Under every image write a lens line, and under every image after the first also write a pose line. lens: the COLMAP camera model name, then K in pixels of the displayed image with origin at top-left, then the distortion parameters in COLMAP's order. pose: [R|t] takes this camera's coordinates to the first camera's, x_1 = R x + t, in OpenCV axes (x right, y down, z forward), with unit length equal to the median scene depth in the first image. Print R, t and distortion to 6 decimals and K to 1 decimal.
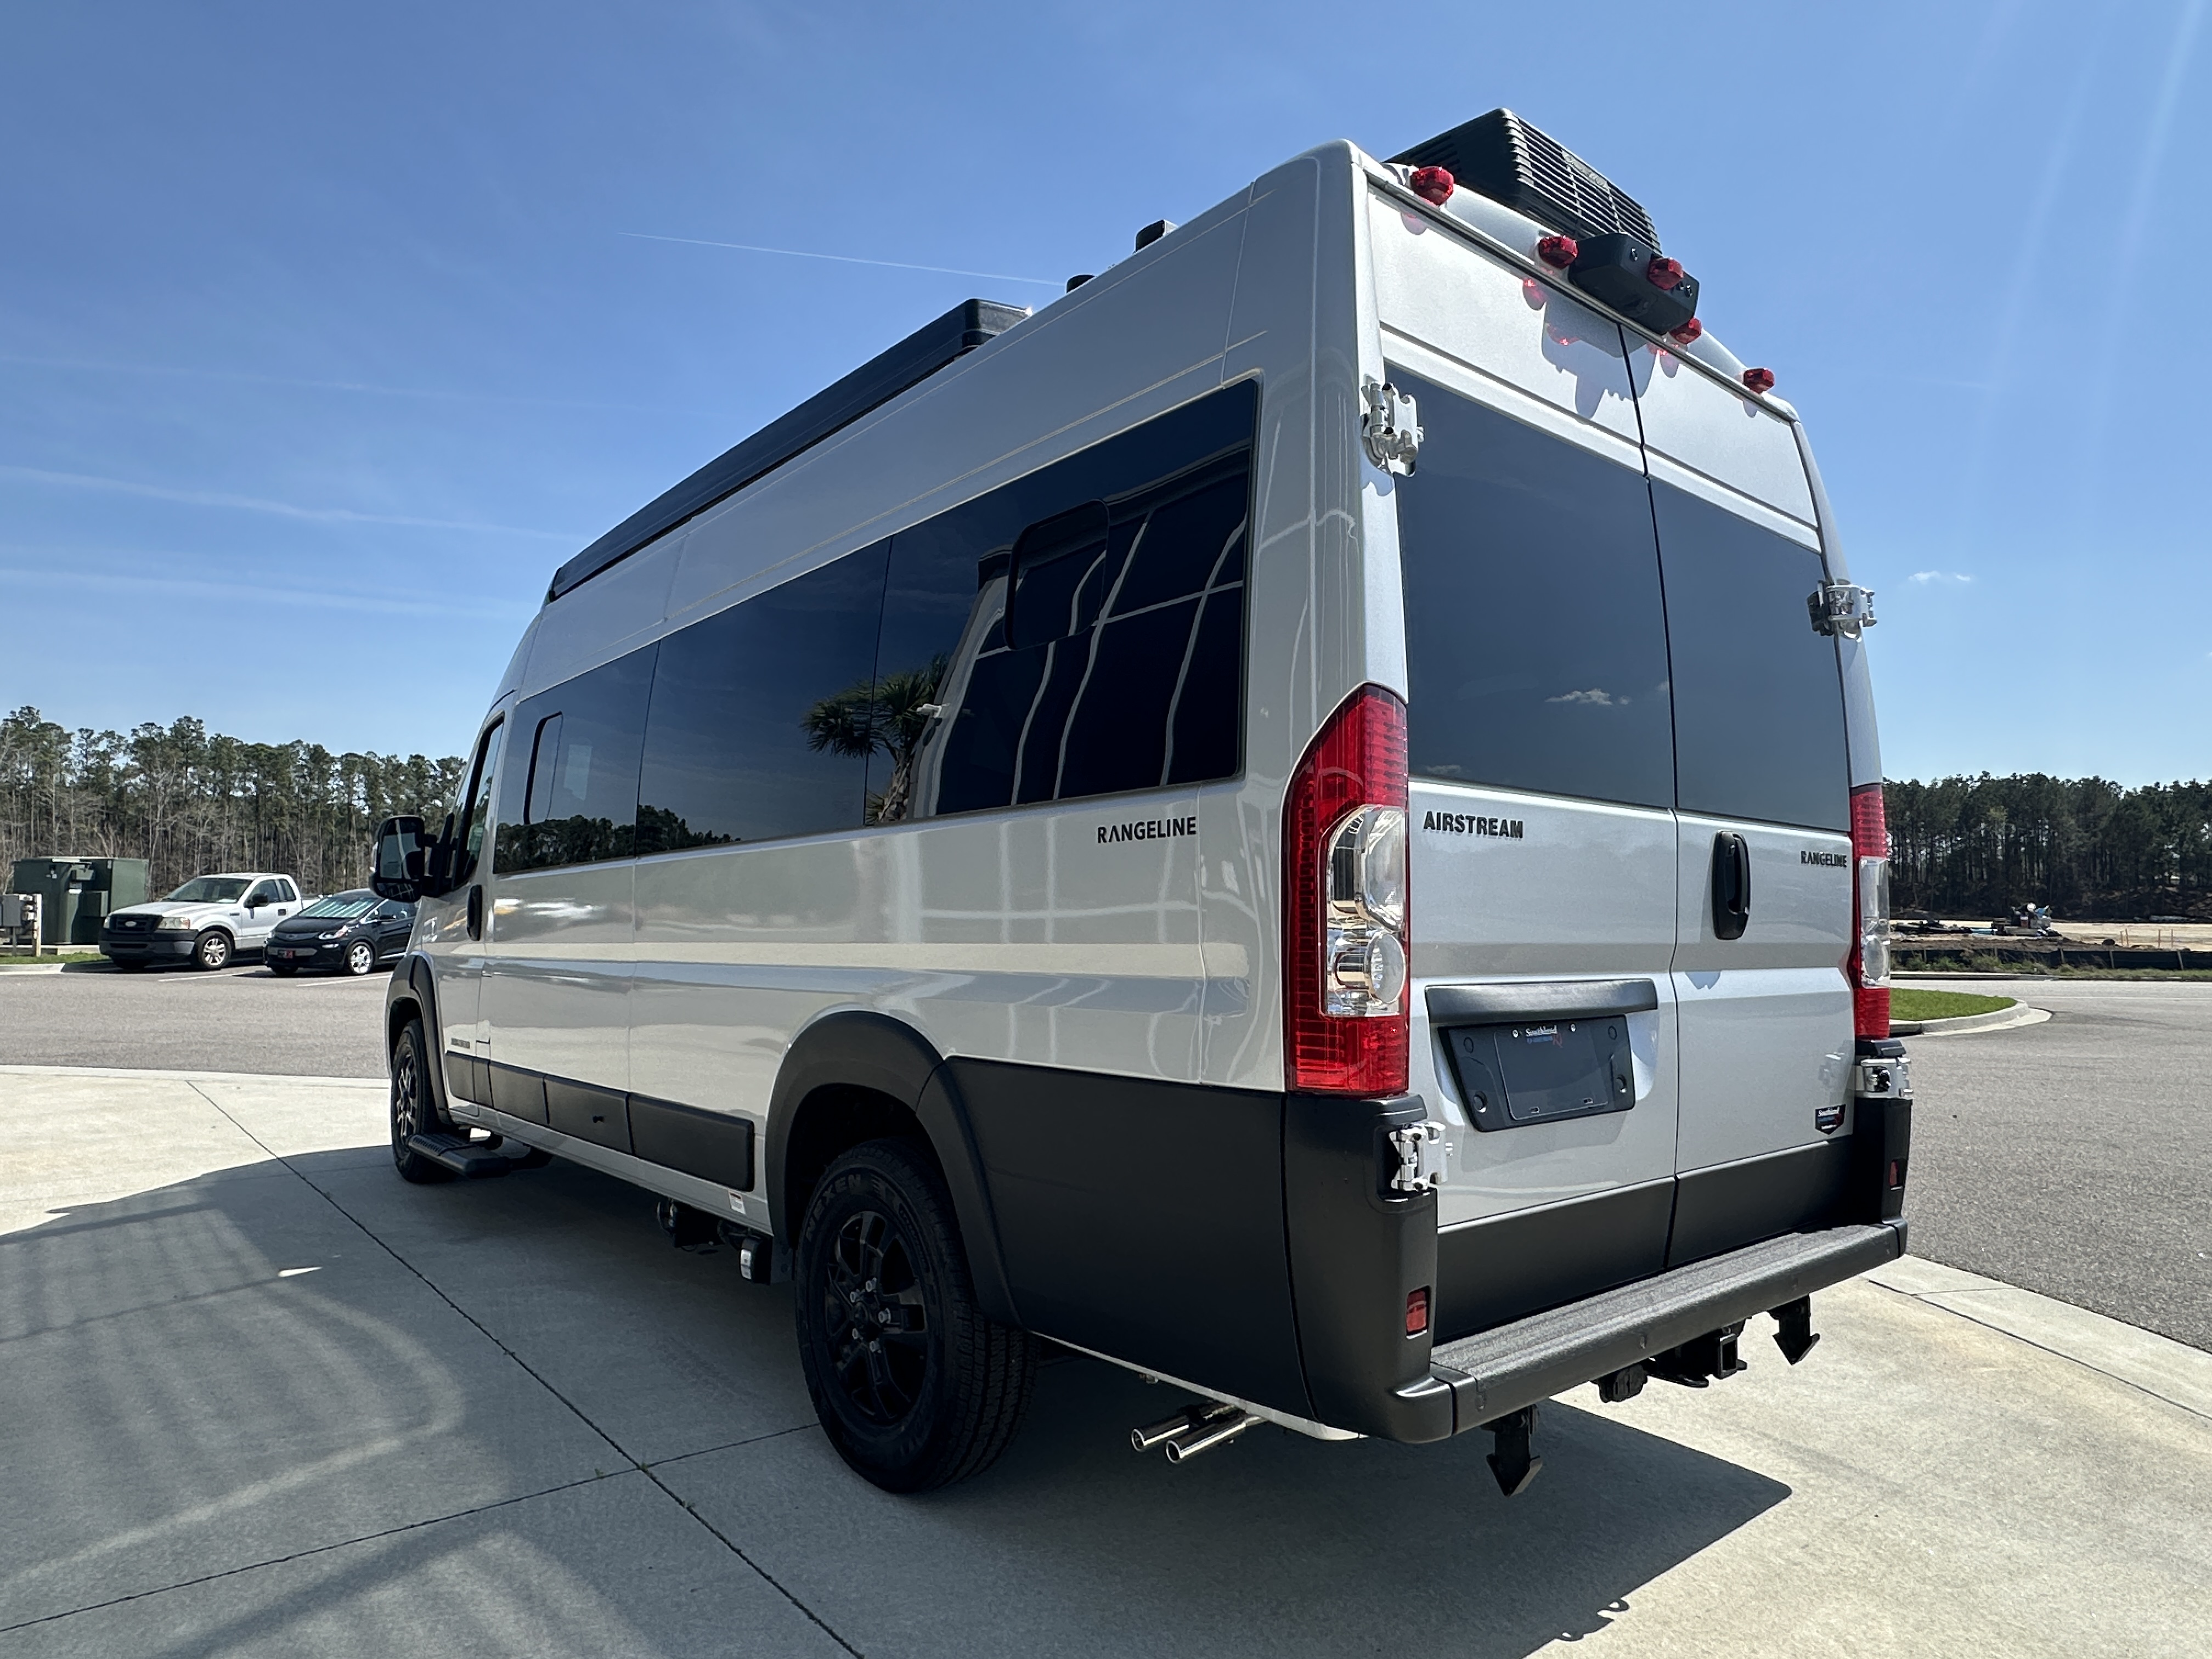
lens RADIAL K [[1334.4, 0, 1106.0], [0, 1334.4, 829.5], [0, 0, 1]] dist [-0.006635, 0.000339]
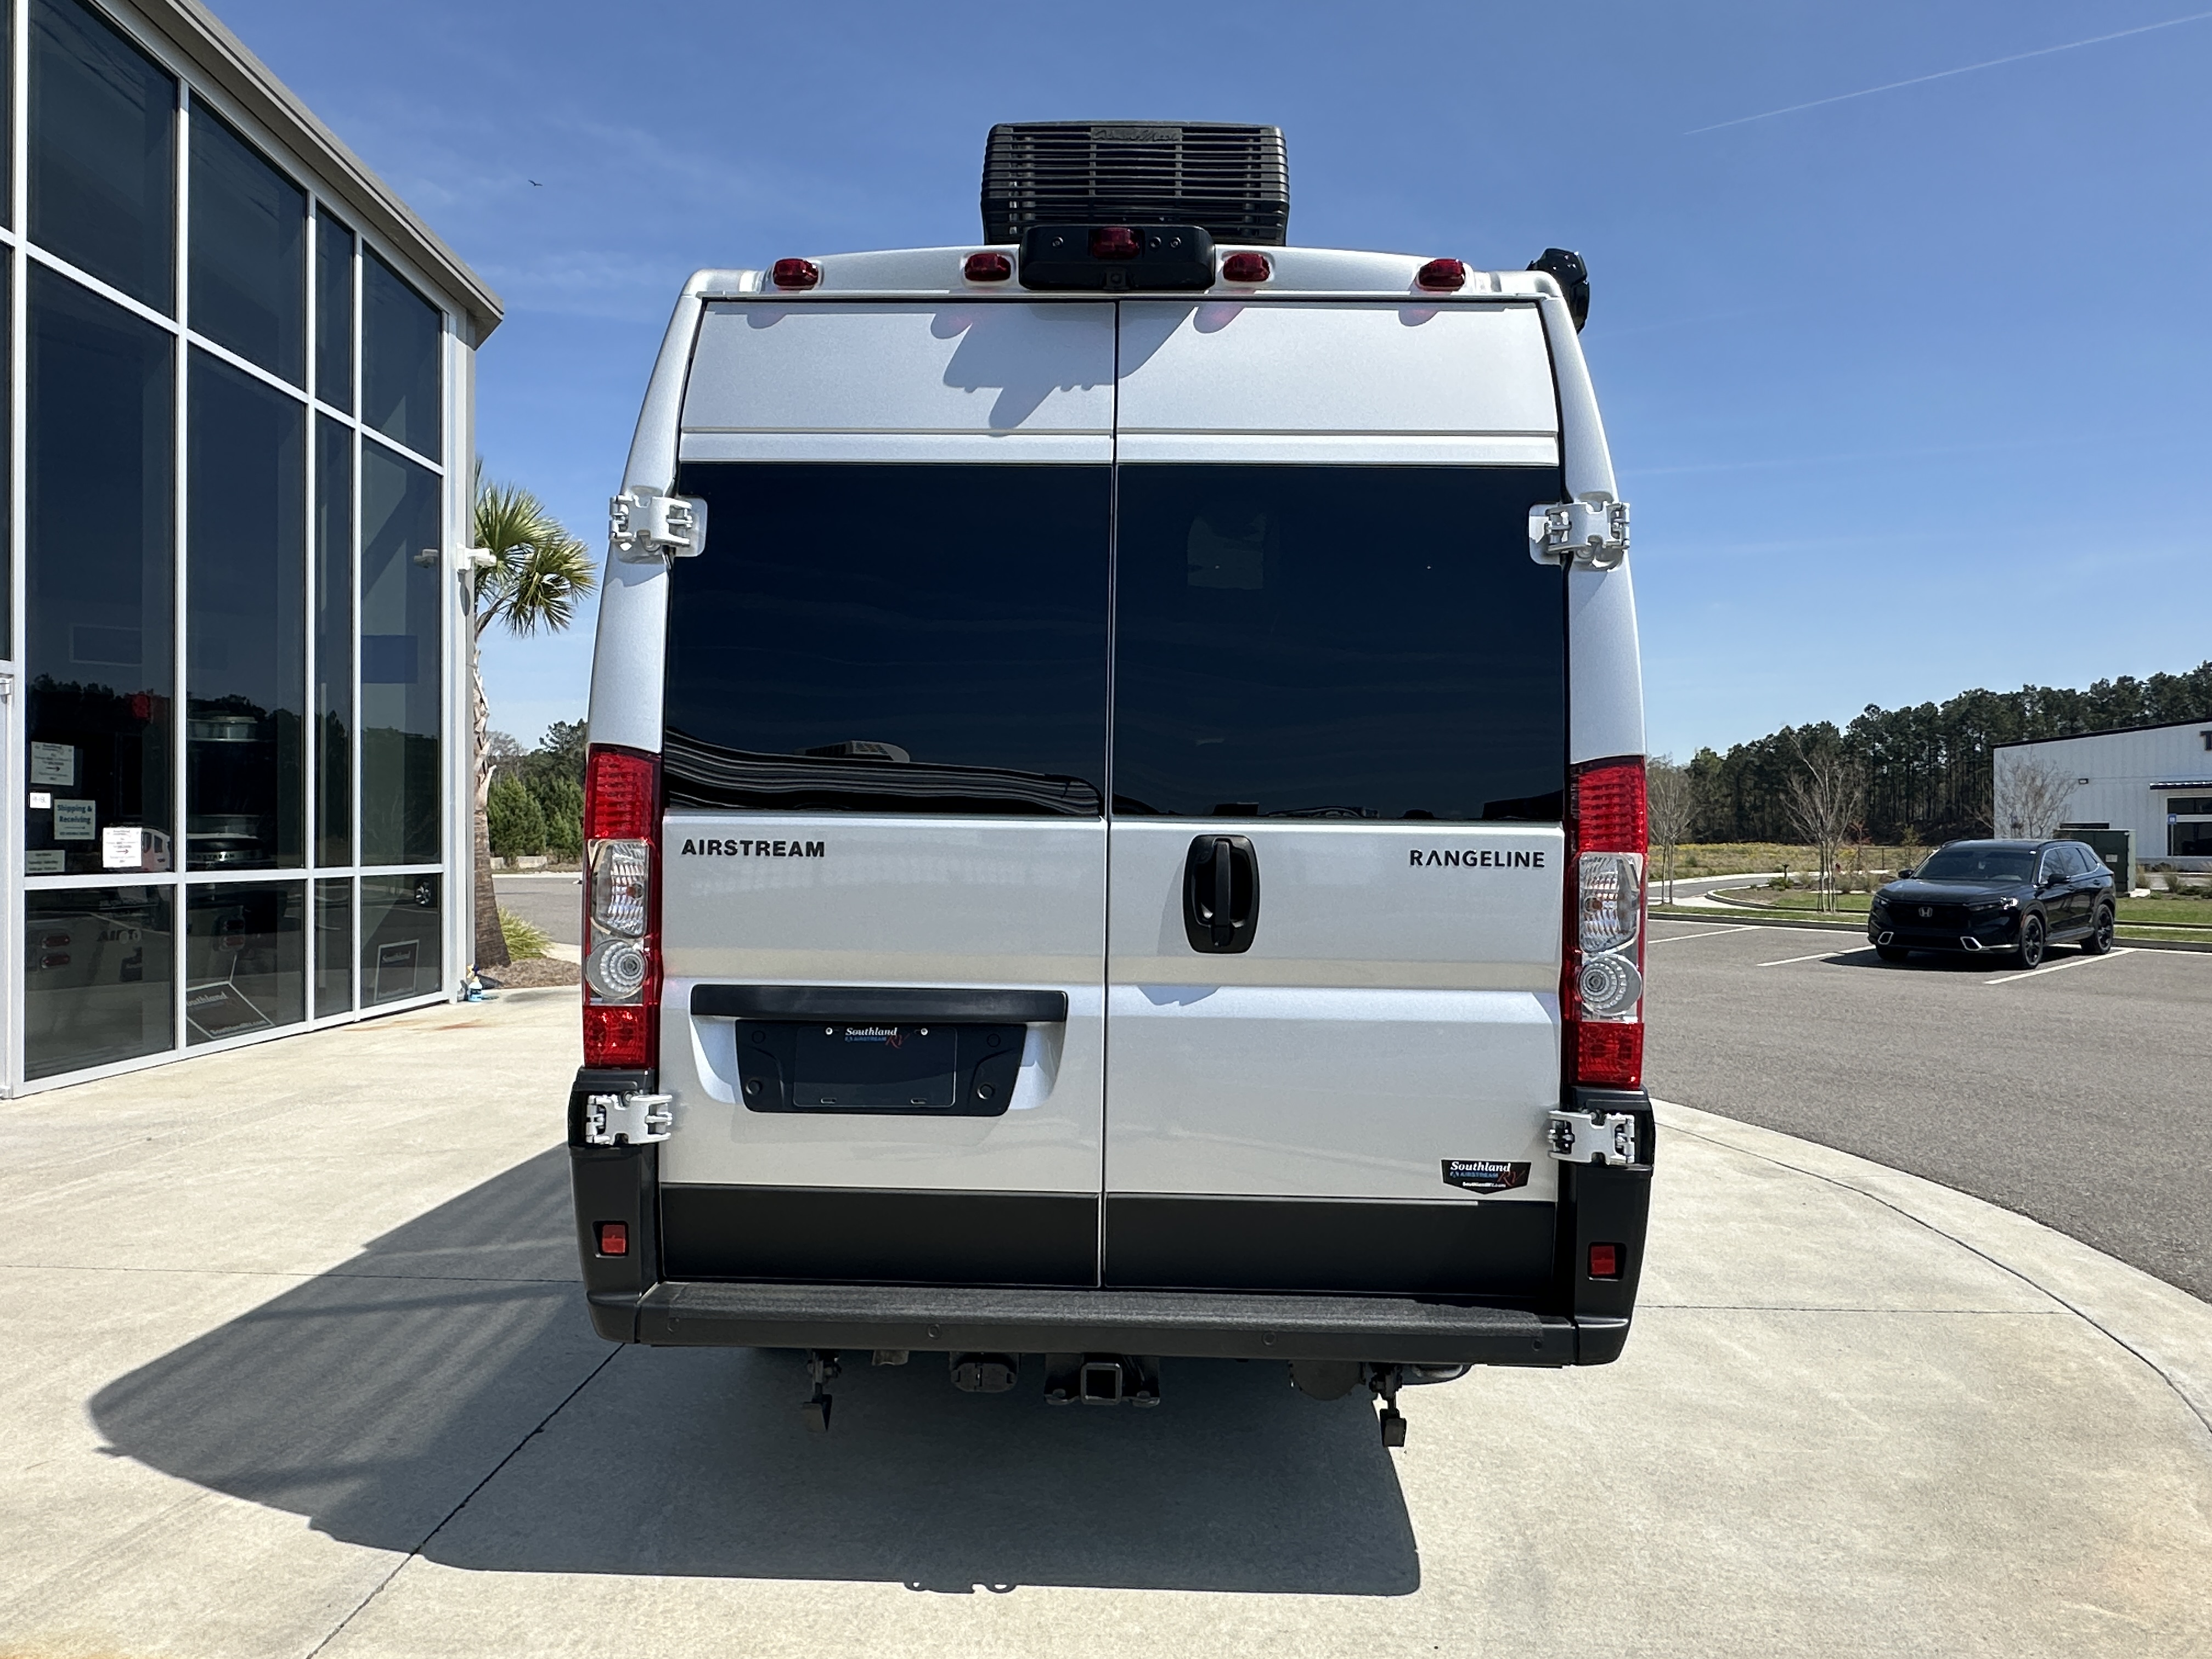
lens RADIAL K [[1334.4, 0, 1106.0], [0, 1334.4, 829.5], [0, 0, 1]] dist [-0.006635, 0.000339]
pose [[0.750039, -0.012619, -0.661273, 1.085380], [0.041253, 0.998764, 0.027732, -0.033212], [0.660106, -0.048079, 0.749633, 0.286545]]
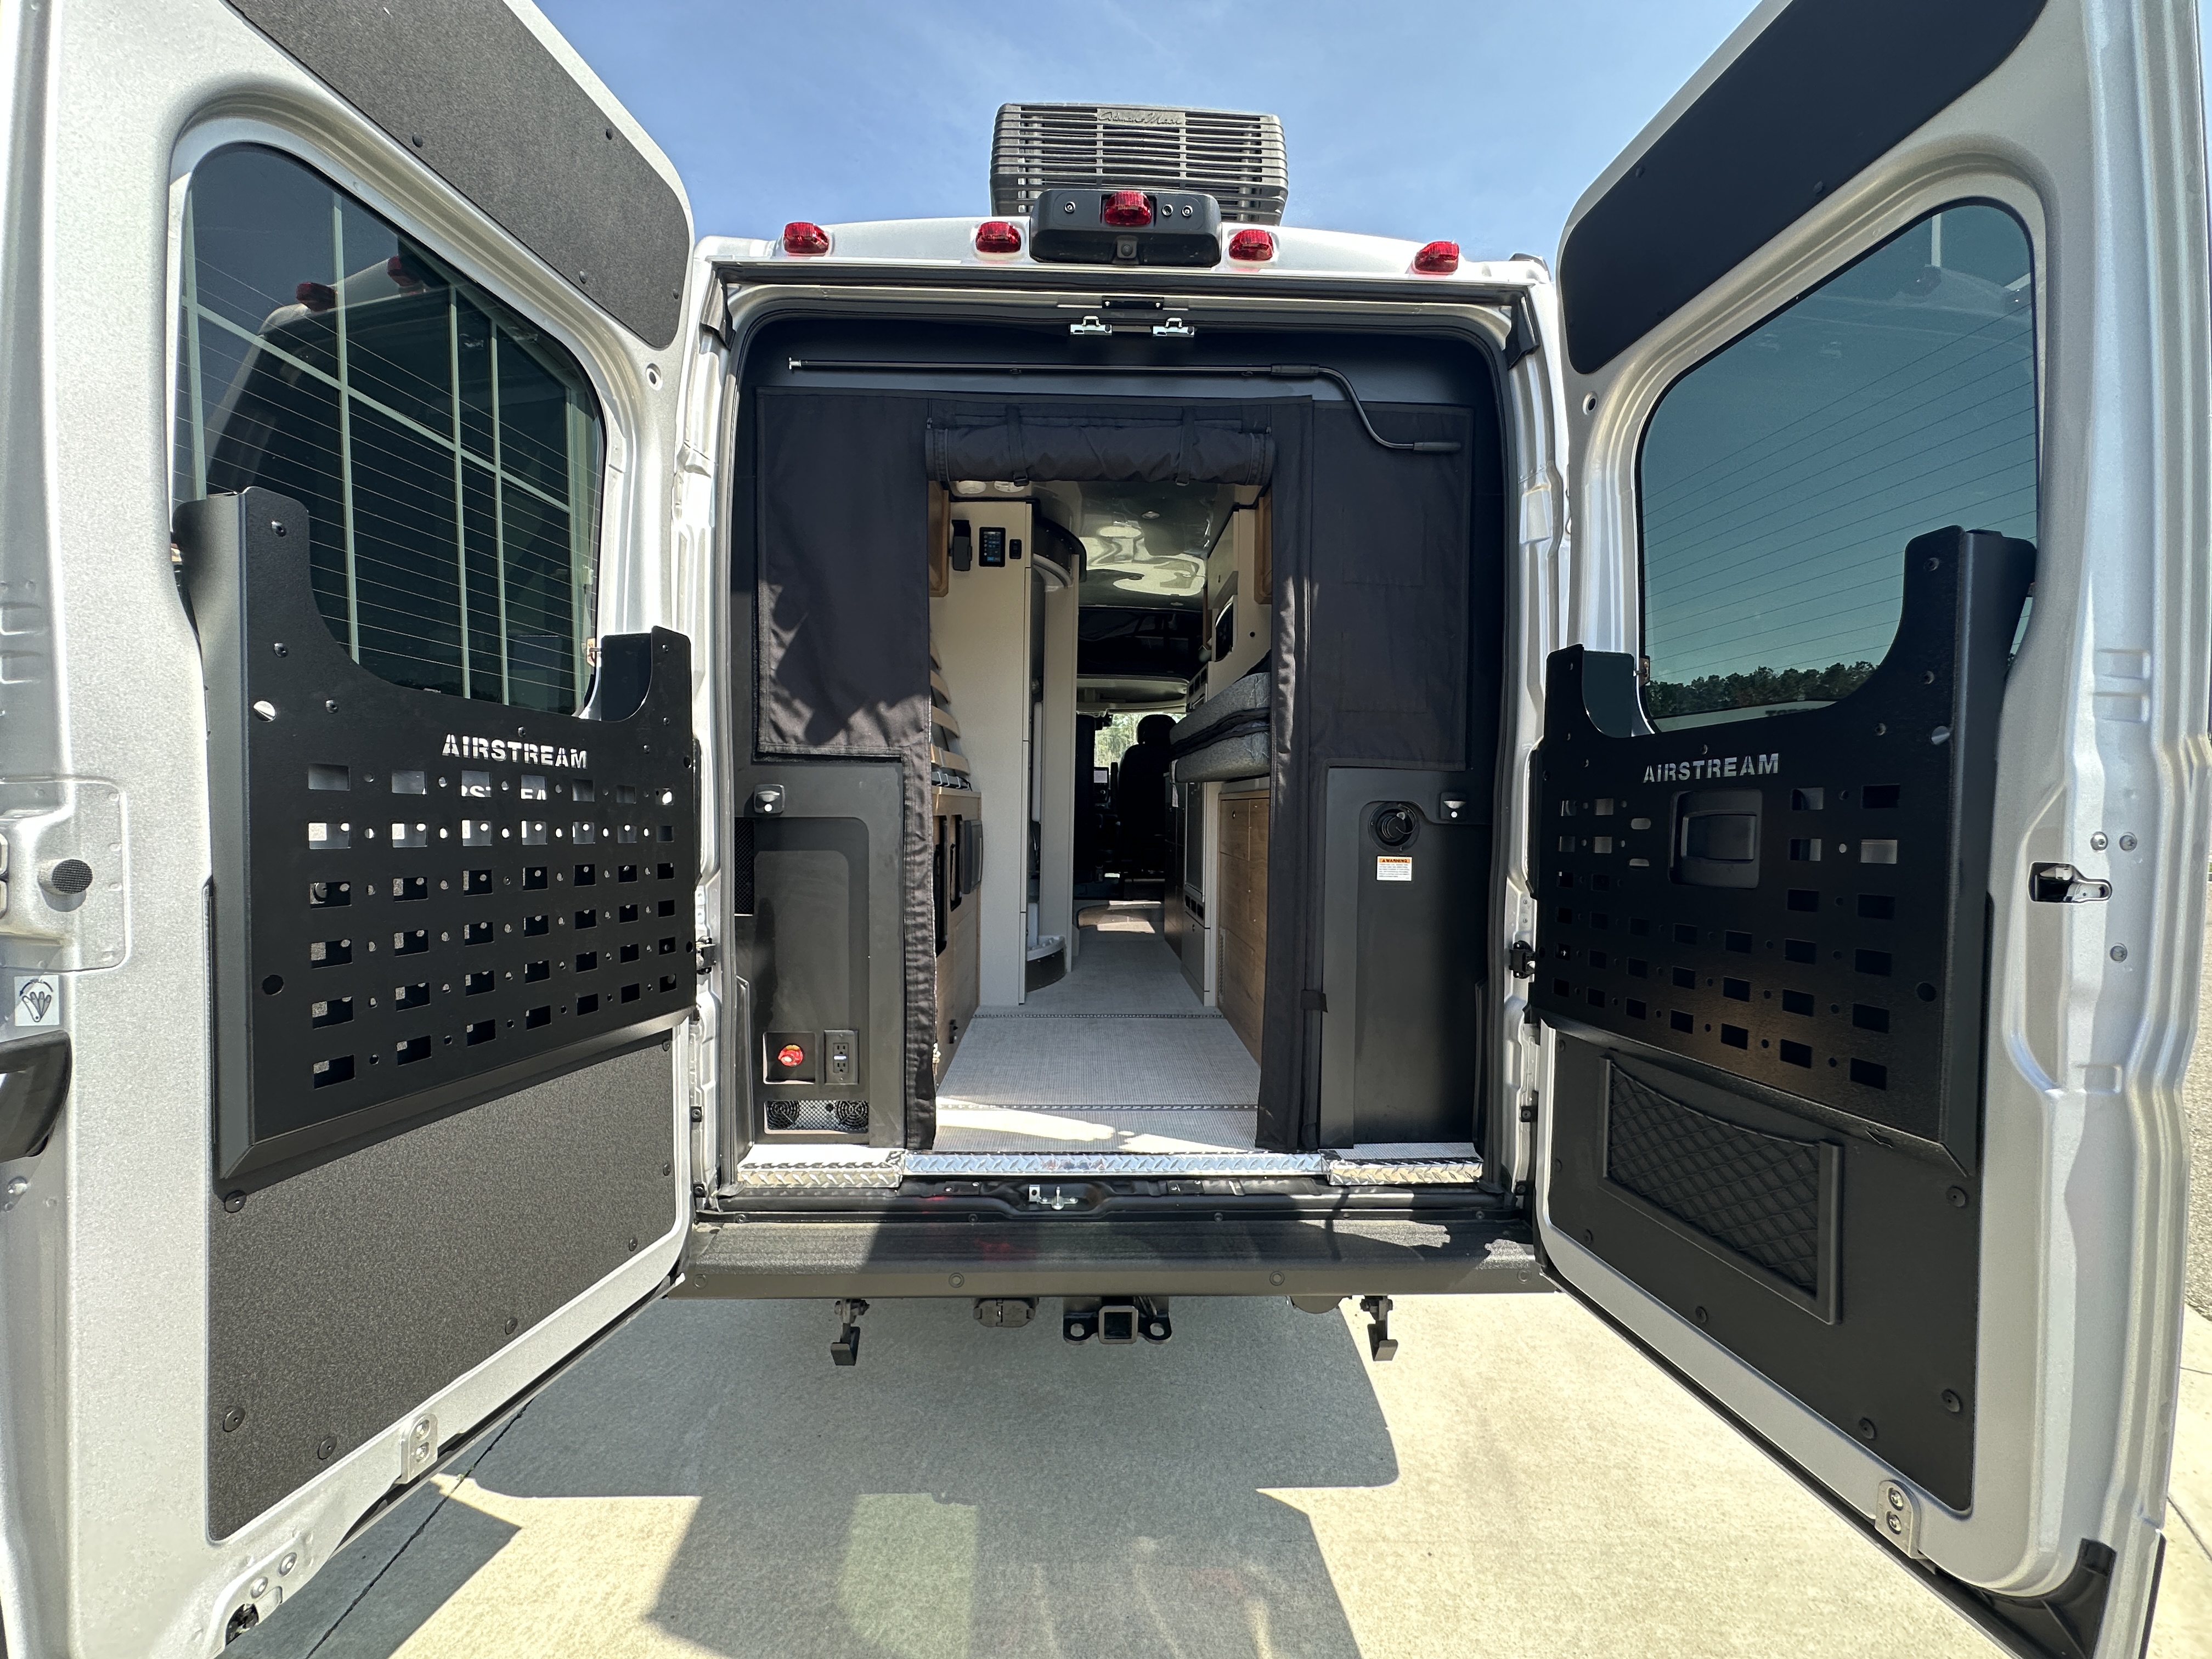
lens RADIAL K [[895.4, 0, 1108.3], [0, 895.4, 827.5], [0, 0, 1]] dist [-0.001491, 0.000173]
pose [[0.784708, 0.022703, -0.619450, 0.853667], [0.040389, 0.995333, 0.087642, -0.041043], [0.618548, -0.093792, 0.780129, 0.482041]]
